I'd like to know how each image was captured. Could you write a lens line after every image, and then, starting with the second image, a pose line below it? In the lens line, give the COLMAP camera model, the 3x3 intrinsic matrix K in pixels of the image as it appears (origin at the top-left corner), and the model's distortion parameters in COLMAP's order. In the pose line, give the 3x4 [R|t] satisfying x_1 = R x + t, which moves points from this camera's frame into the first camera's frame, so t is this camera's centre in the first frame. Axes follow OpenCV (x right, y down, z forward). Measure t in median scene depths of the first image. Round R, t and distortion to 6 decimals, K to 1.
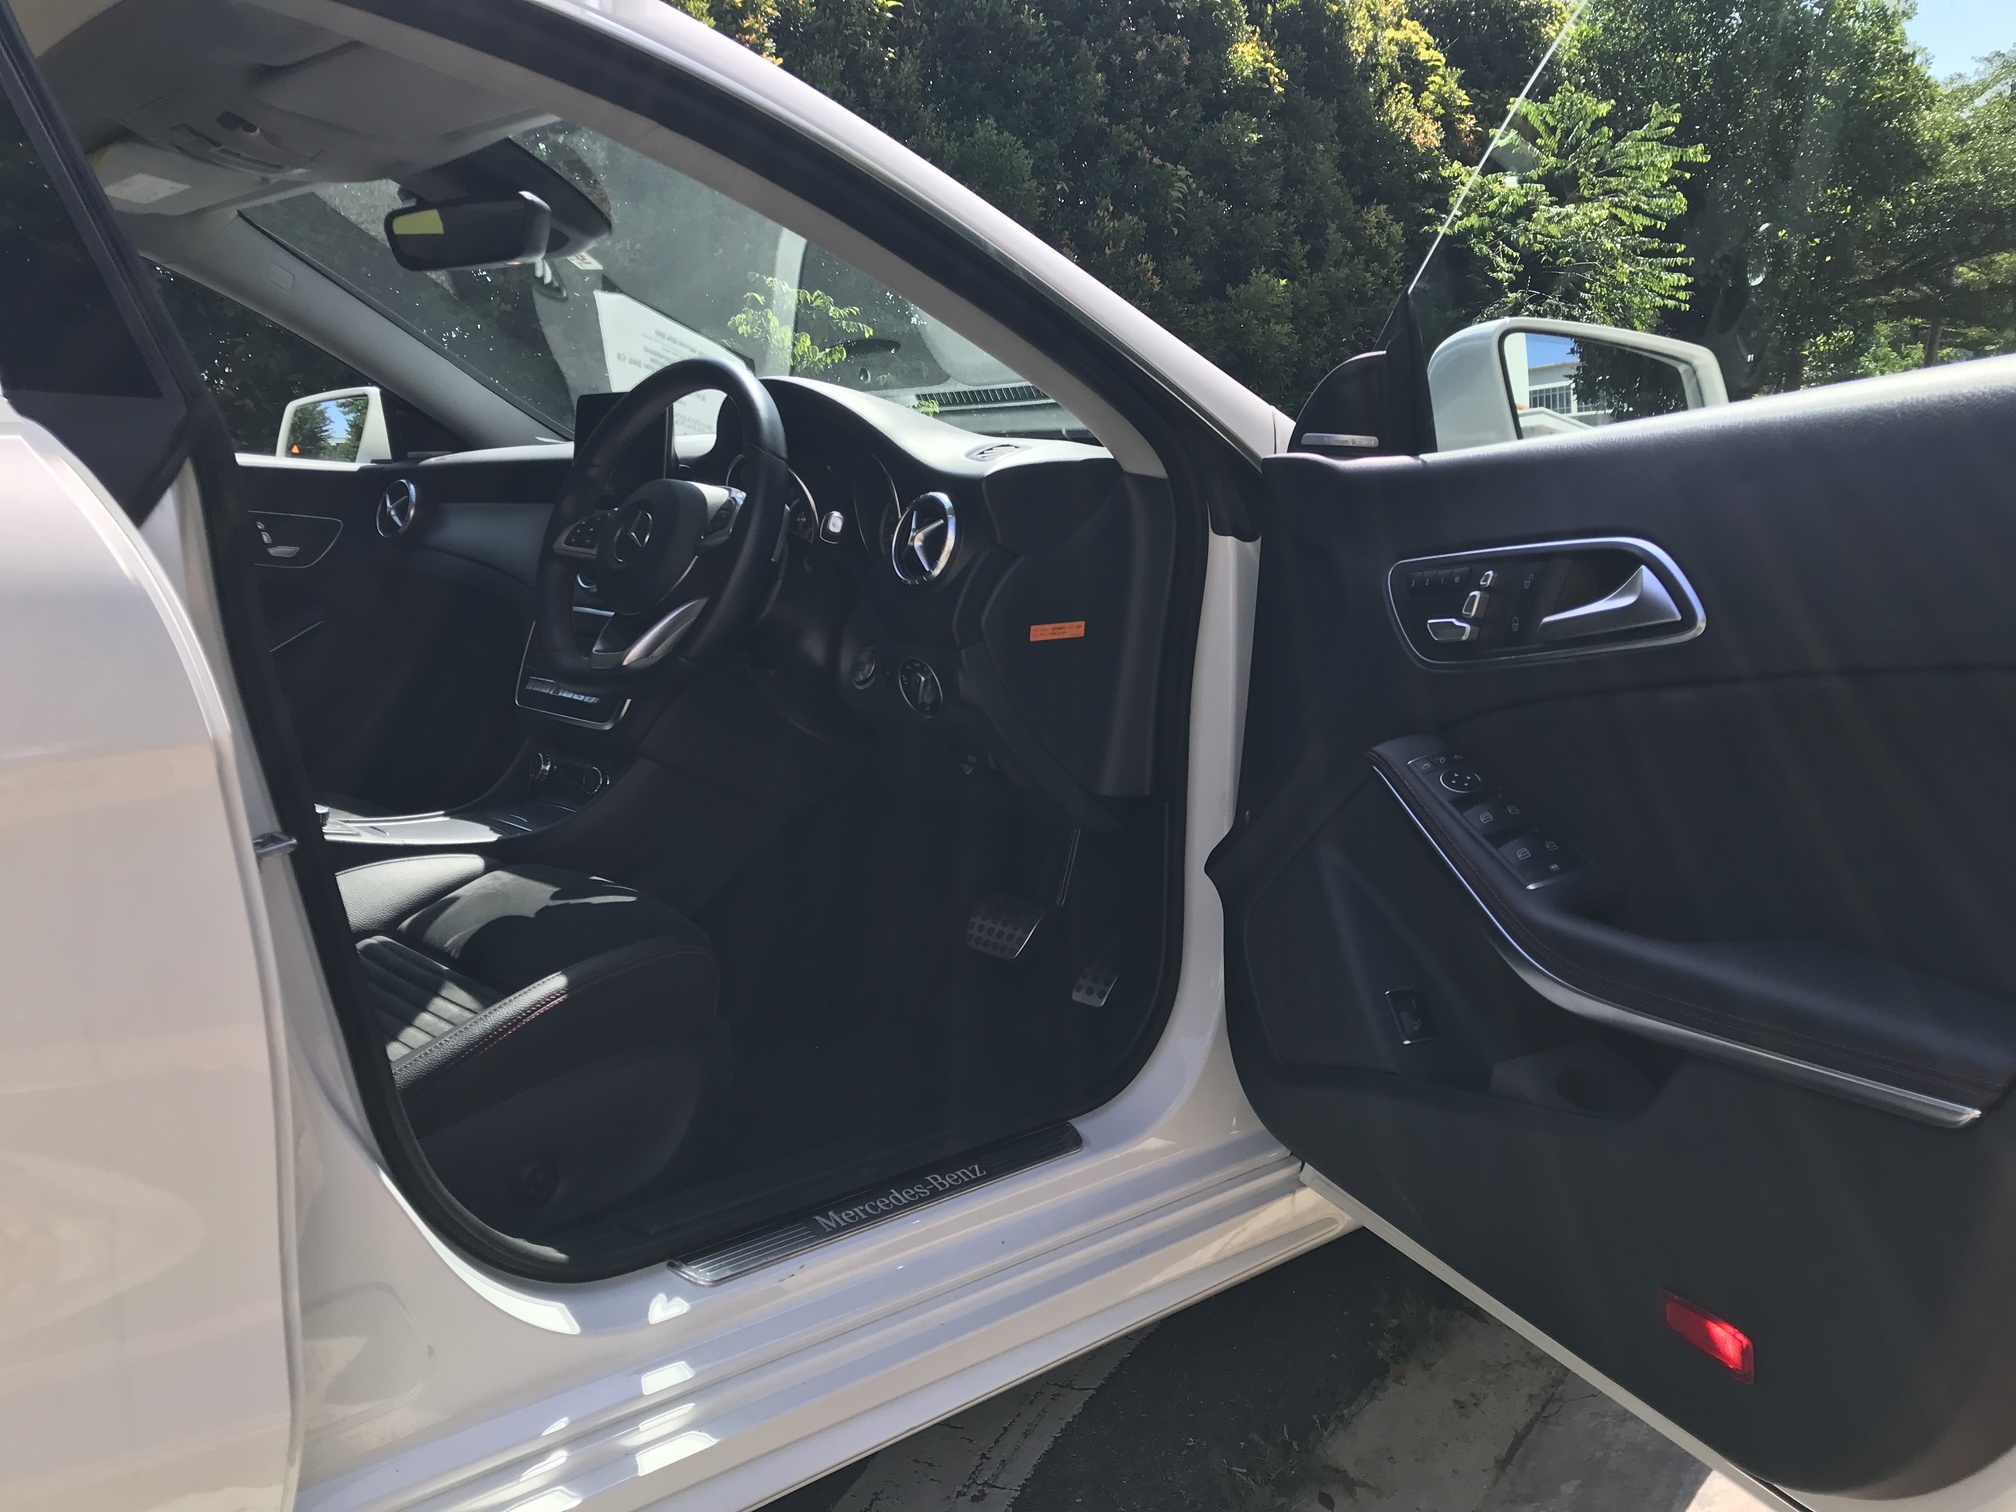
lens RADIAL K [[1674.0, 0, 918.6], [0, 1674.0, 789.8], [0, 0, 1]] dist [0.051482, -0.076767]
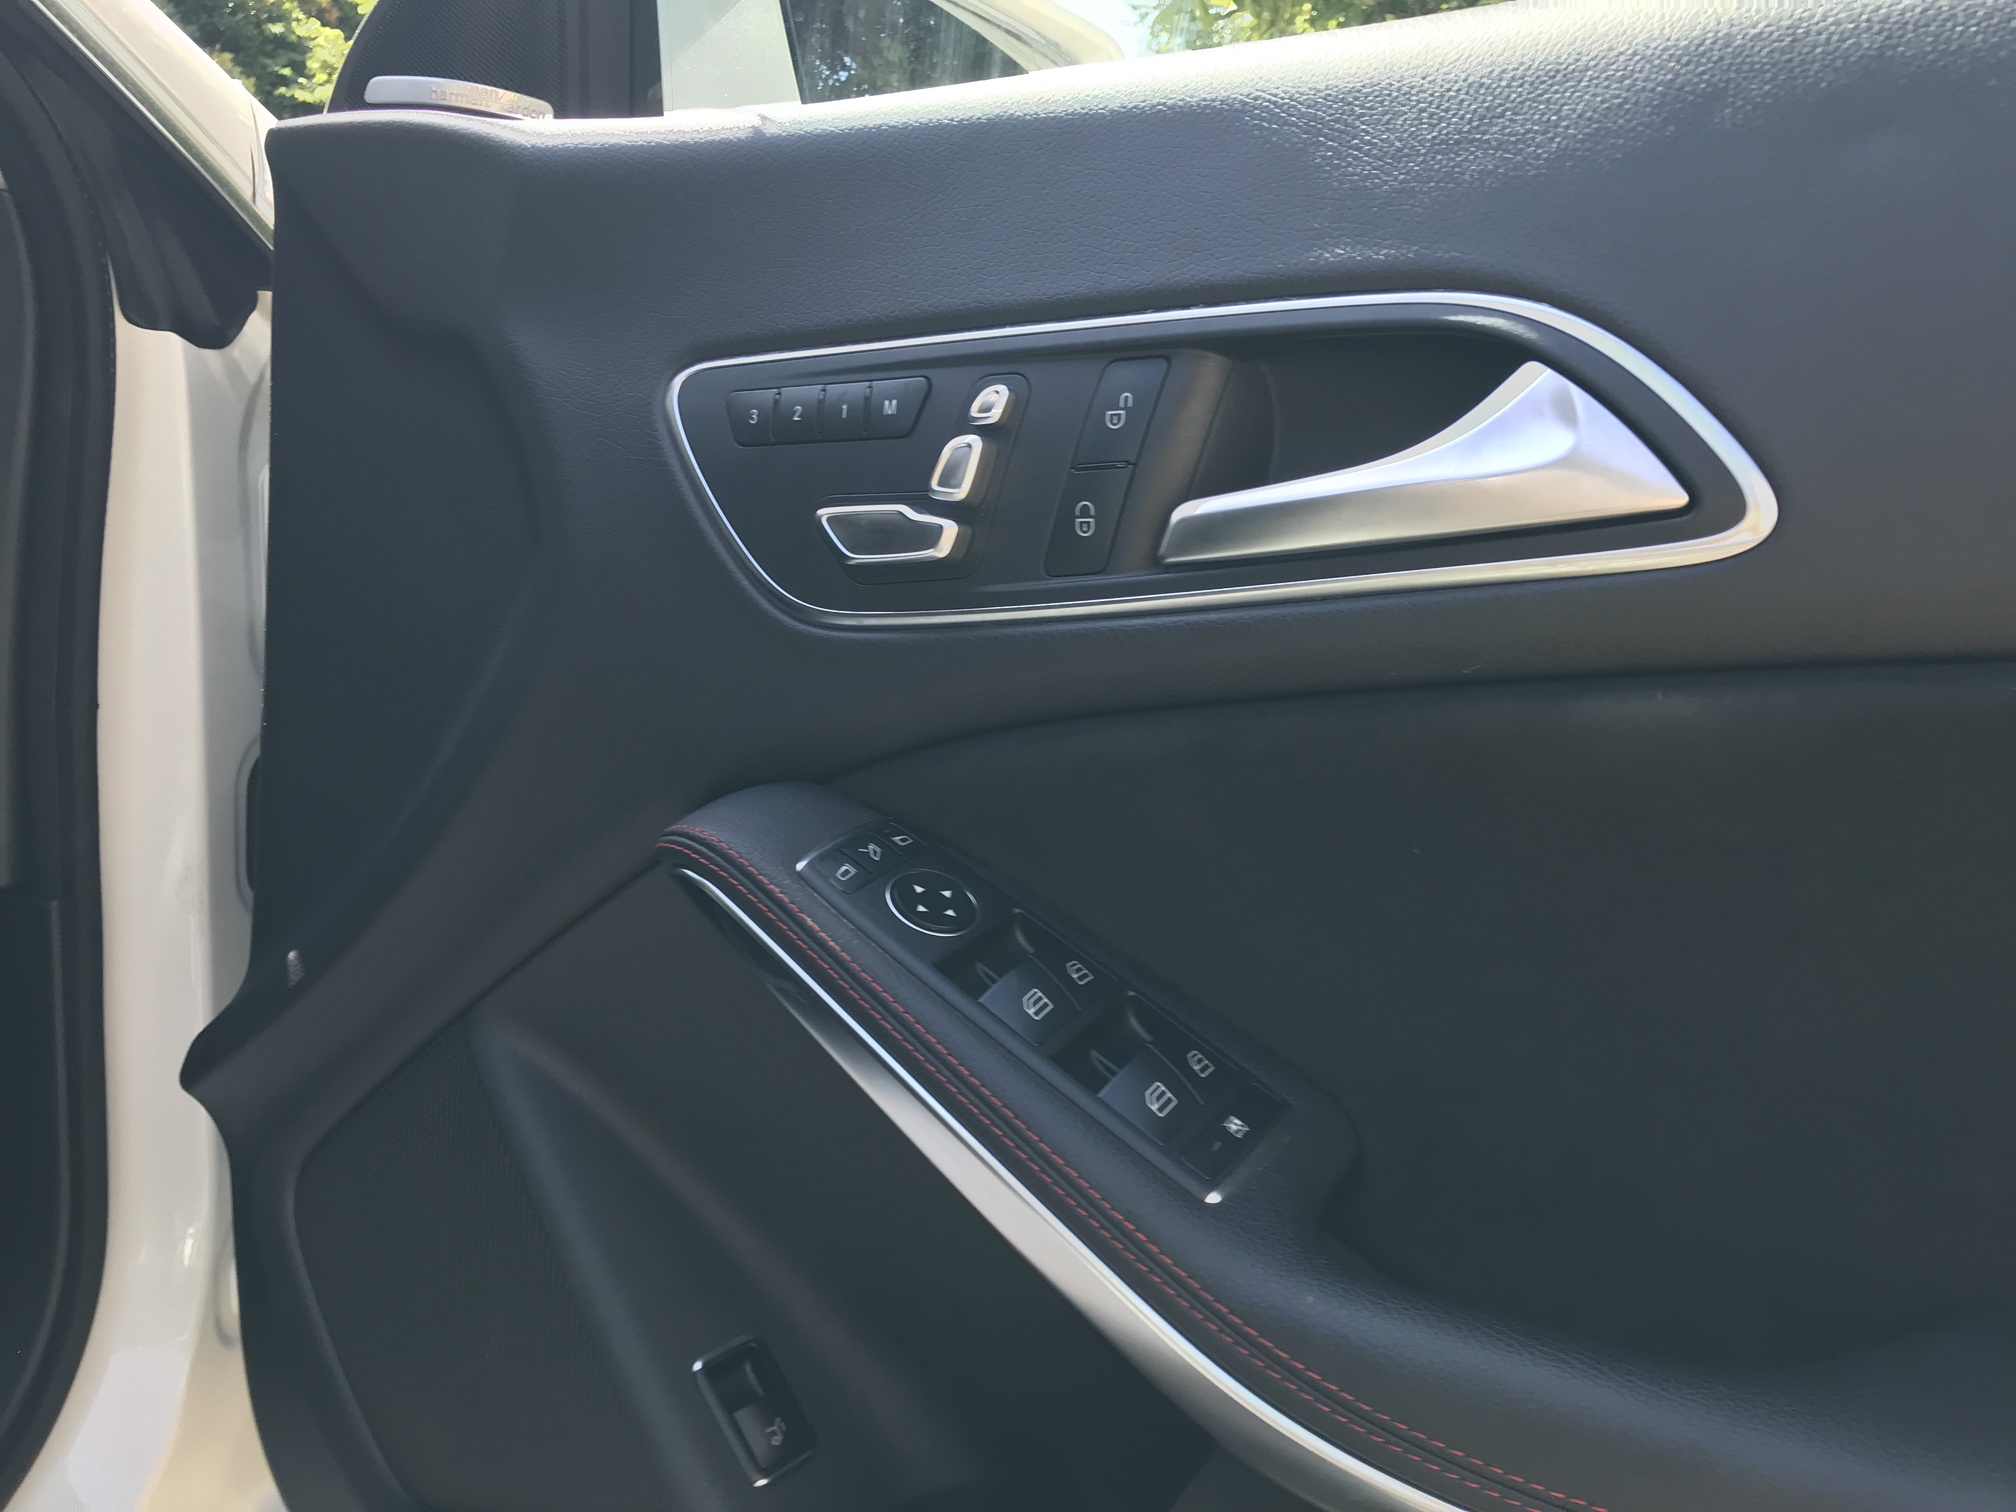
lens RADIAL K [[1674.0, 0, 1010.4], [0, 1674.0, 759.5], [0, 0, 1]] dist [0.051482, -0.076767]
pose [[0.767680, -0.063803, 0.637650, 0.078009], [0.046170, 0.997952, 0.044270, -0.056076], [-0.639168, -0.004544, 0.769053, 0.656732]]
